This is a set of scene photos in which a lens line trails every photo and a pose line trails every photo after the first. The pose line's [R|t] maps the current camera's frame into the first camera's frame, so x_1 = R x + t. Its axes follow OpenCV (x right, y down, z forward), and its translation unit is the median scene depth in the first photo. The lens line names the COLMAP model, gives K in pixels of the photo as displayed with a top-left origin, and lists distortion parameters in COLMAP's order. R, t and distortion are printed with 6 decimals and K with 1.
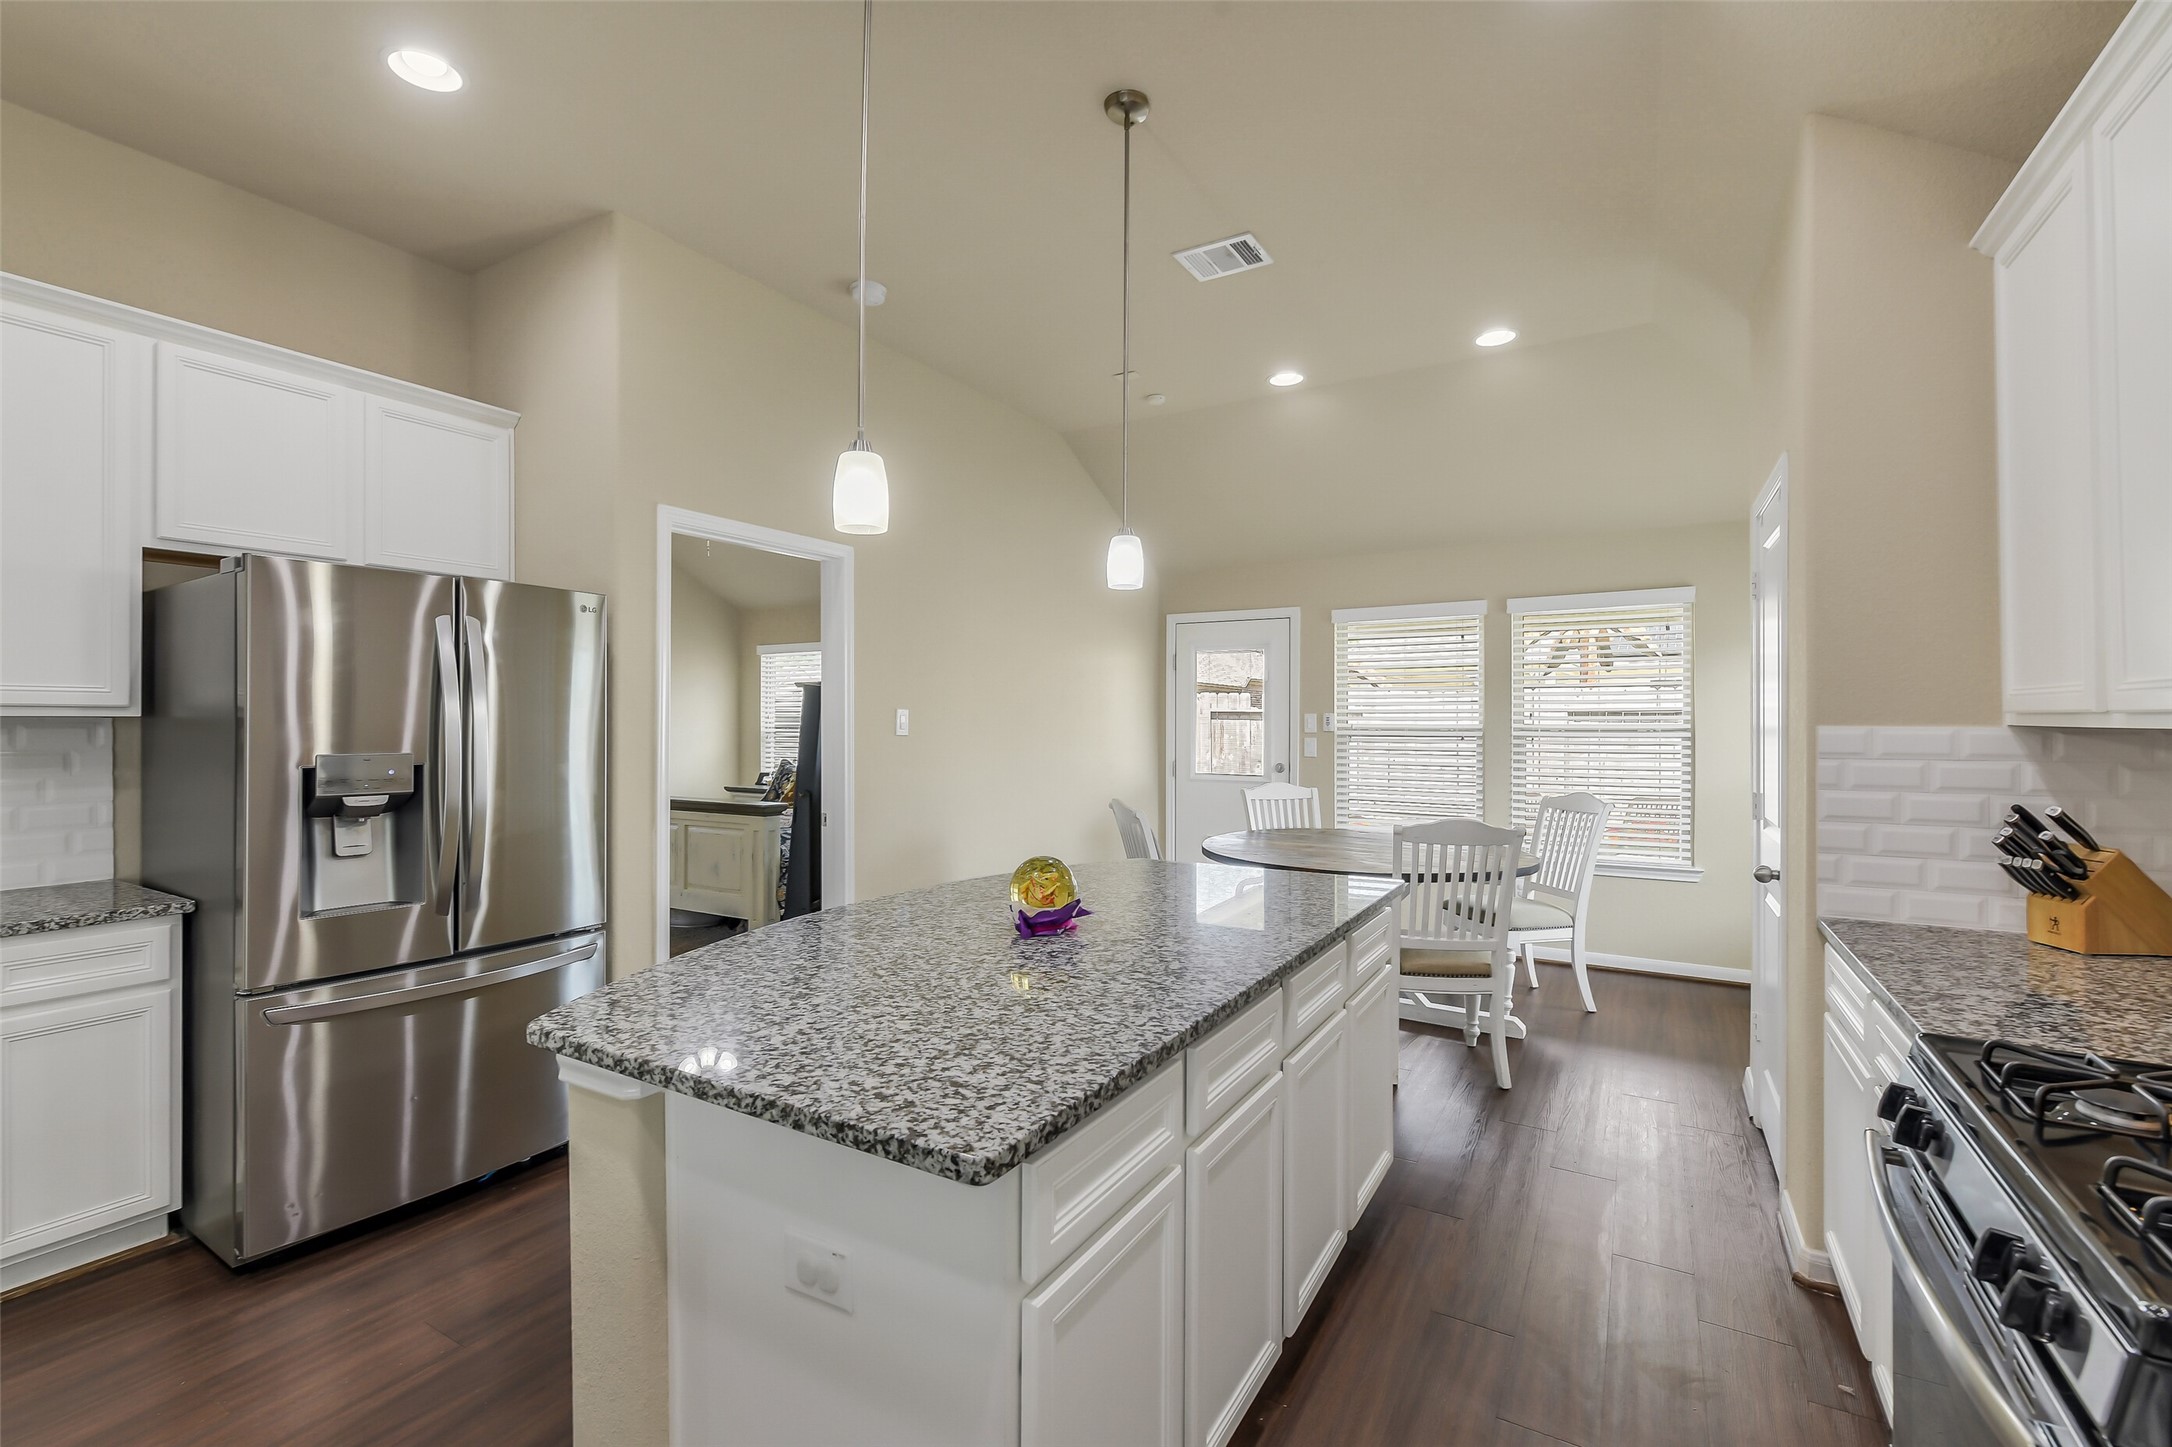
lens RADIAL K [[947.0, 0, 1081.0], [0, 947.0, 722.2], [0, 0, 1]] dist [0.004480, -0.002372]
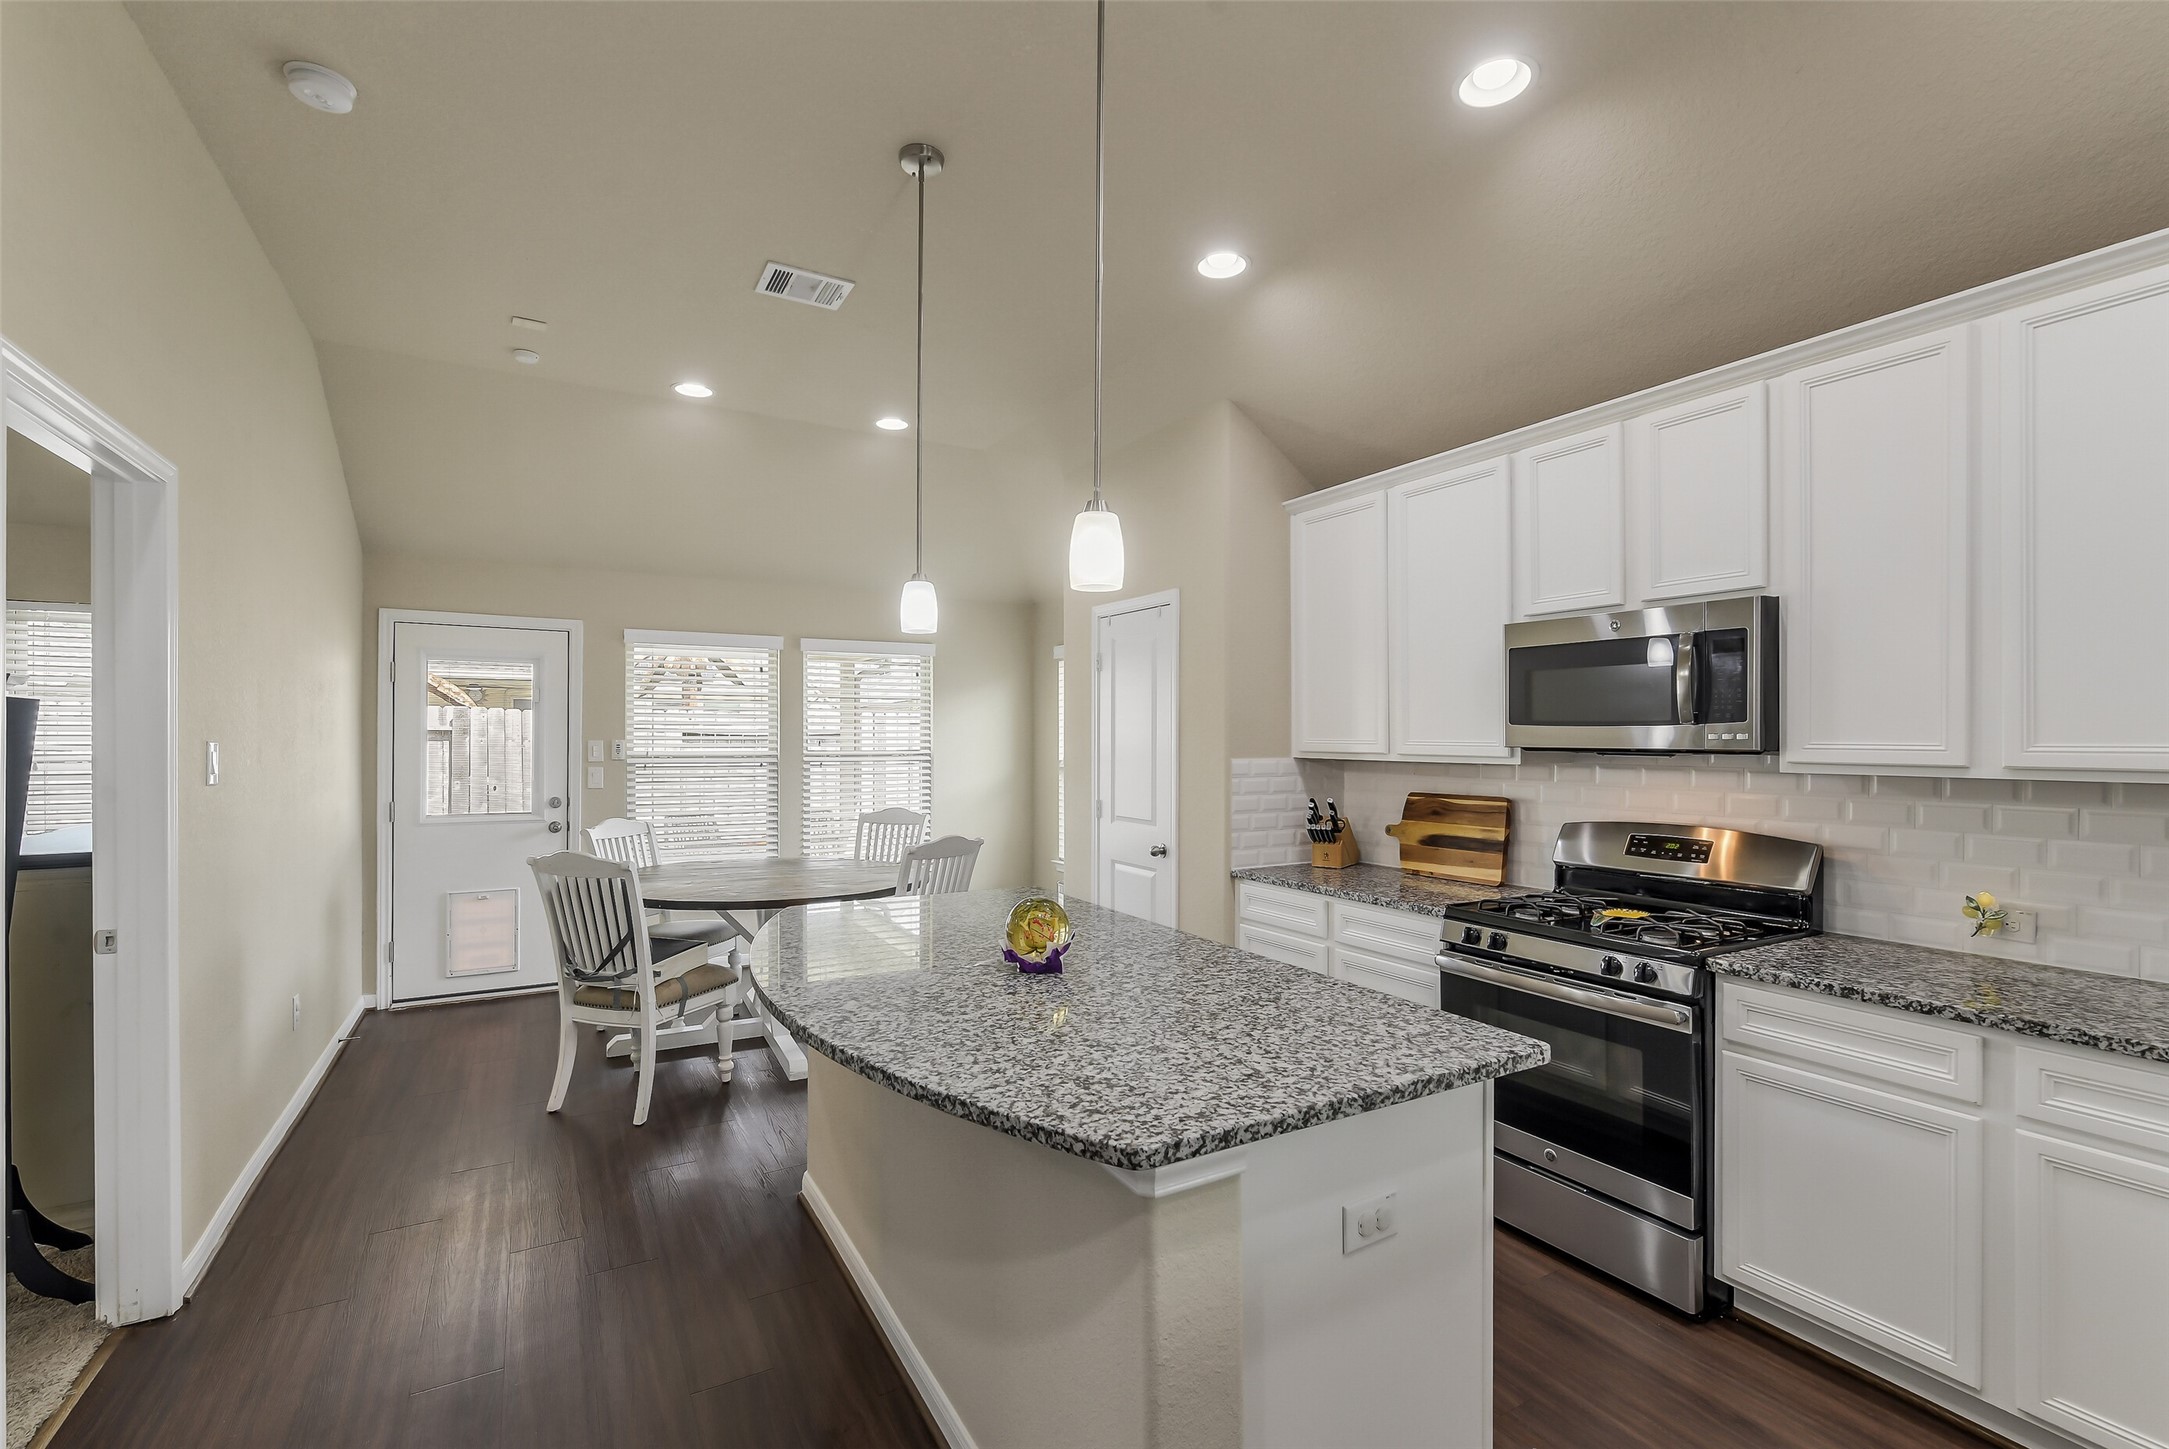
lens RADIAL K [[945.7, 0, 1091.0], [0, 945.7, 742.8], [0, 0, 1]] dist [0.004480, -0.002372]
pose [[0.485402, -0.003321, 0.874285, -0.987289], [-0.002810, 0.999982, 0.005359, -0.039878], [-0.874287, -0.005058, 0.485383, 0.454056]]
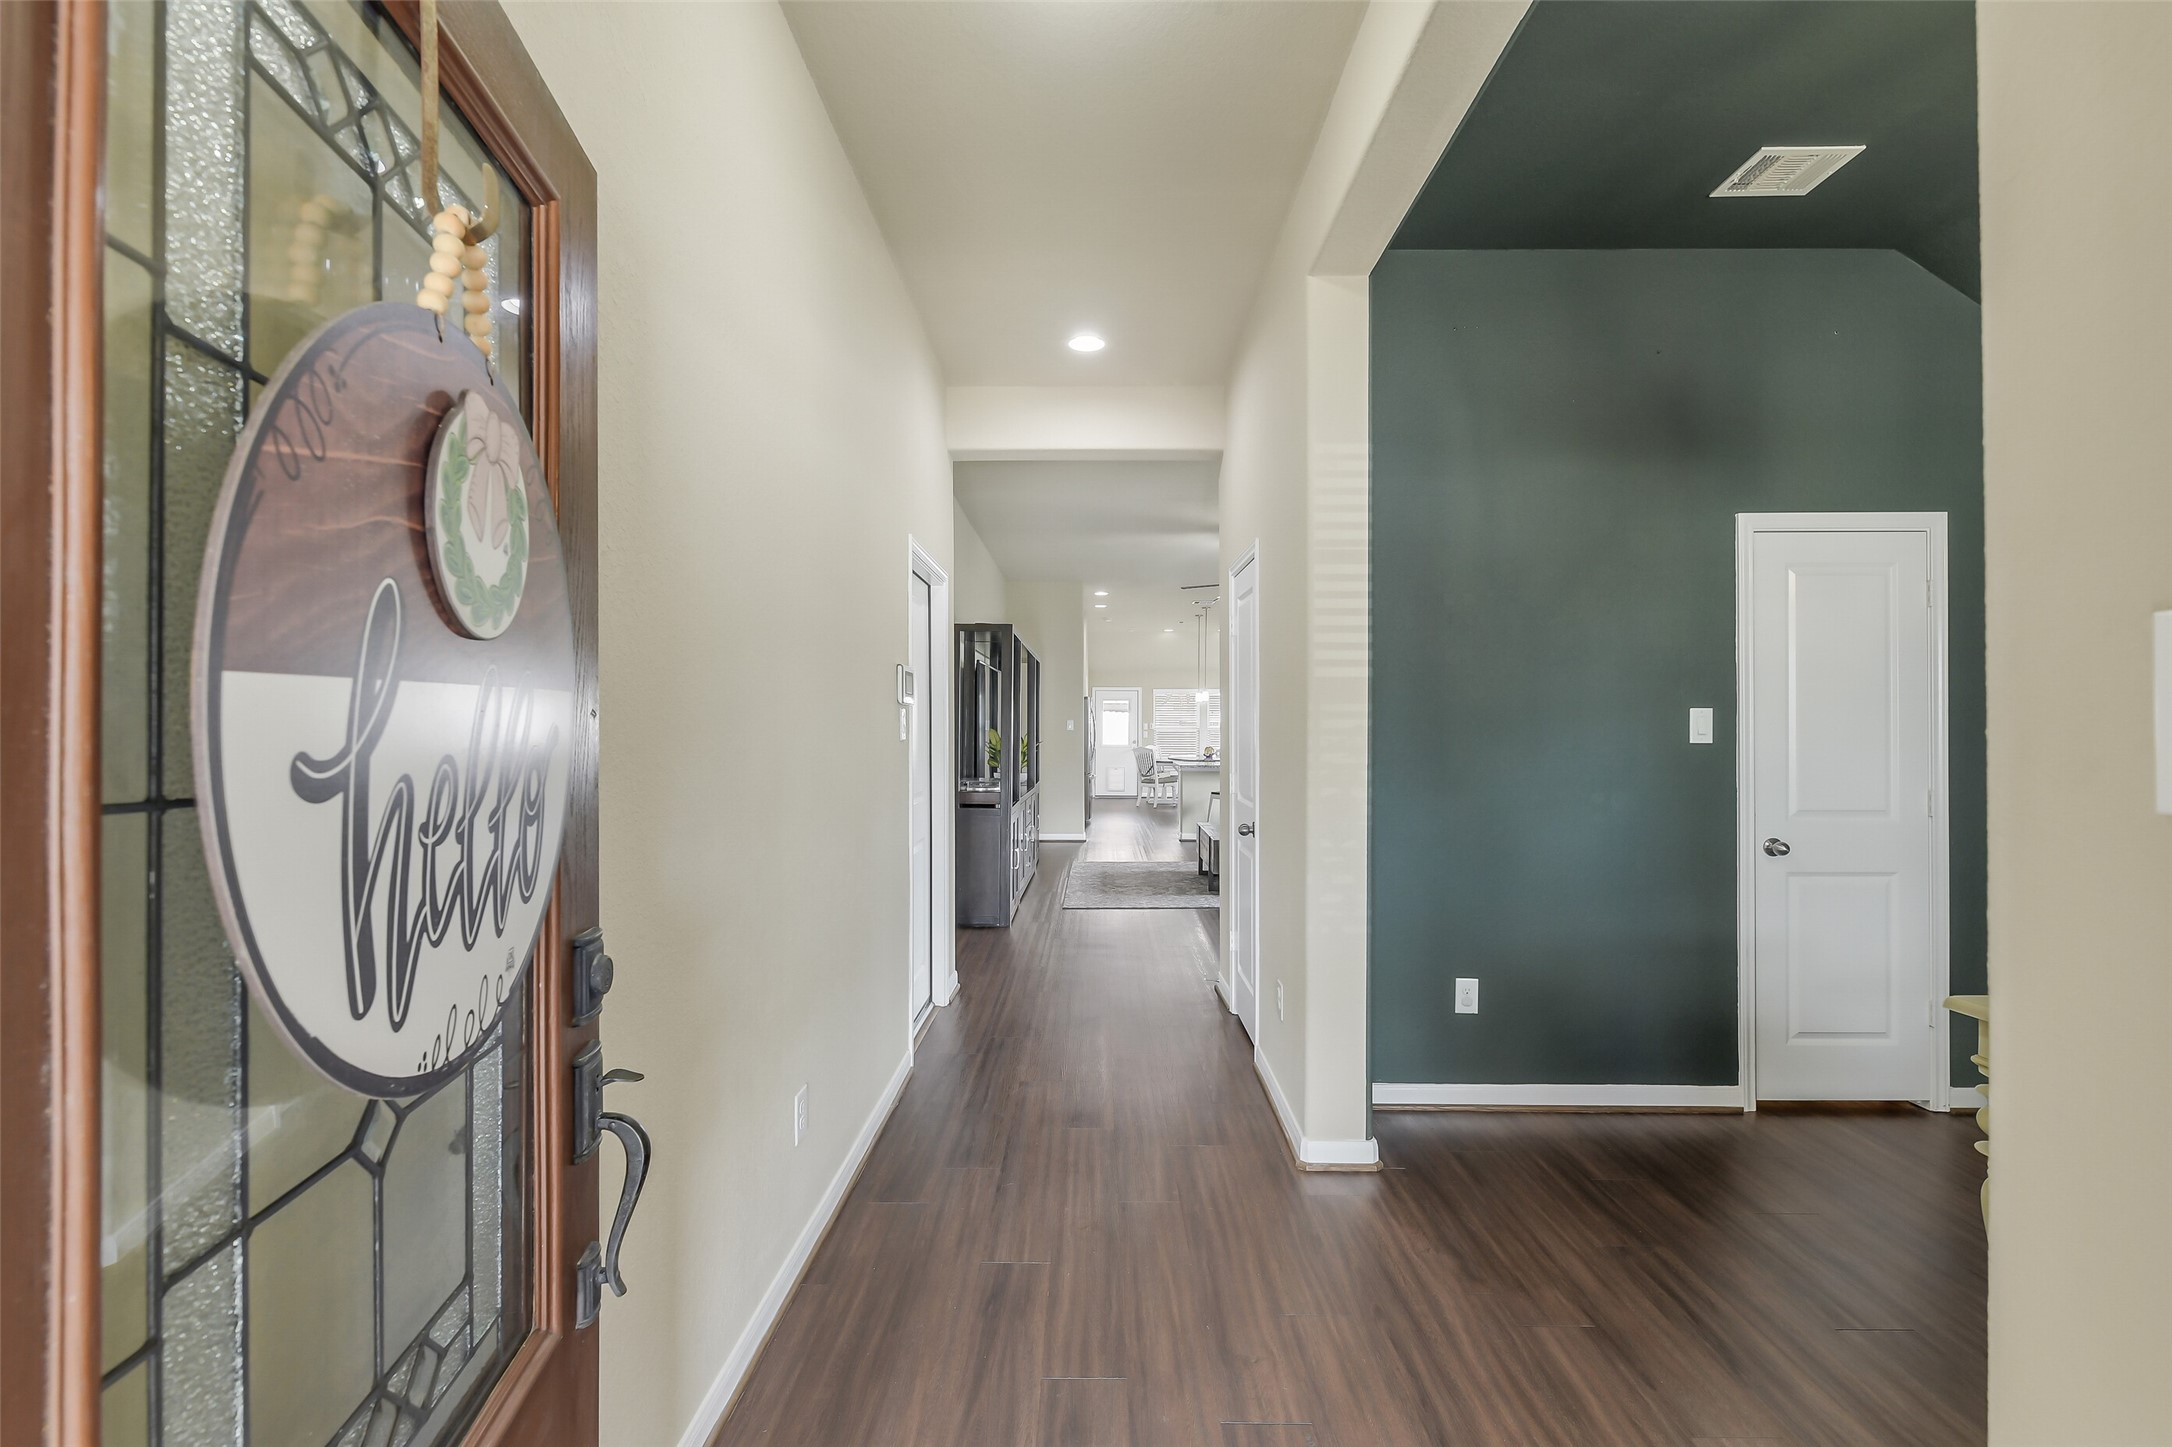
lens RADIAL K [[947.0, 0, 1084.1], [0, 947.0, 726.5], [0, 0, 1]] dist [0.004480, -0.002372]
pose [[0.868017, -0.004628, 0.496512, -4.322137], [0.004673, 0.999988, 0.001152, -0.009220], [-0.496512, 0.001320, 0.868029, -4.575037]]
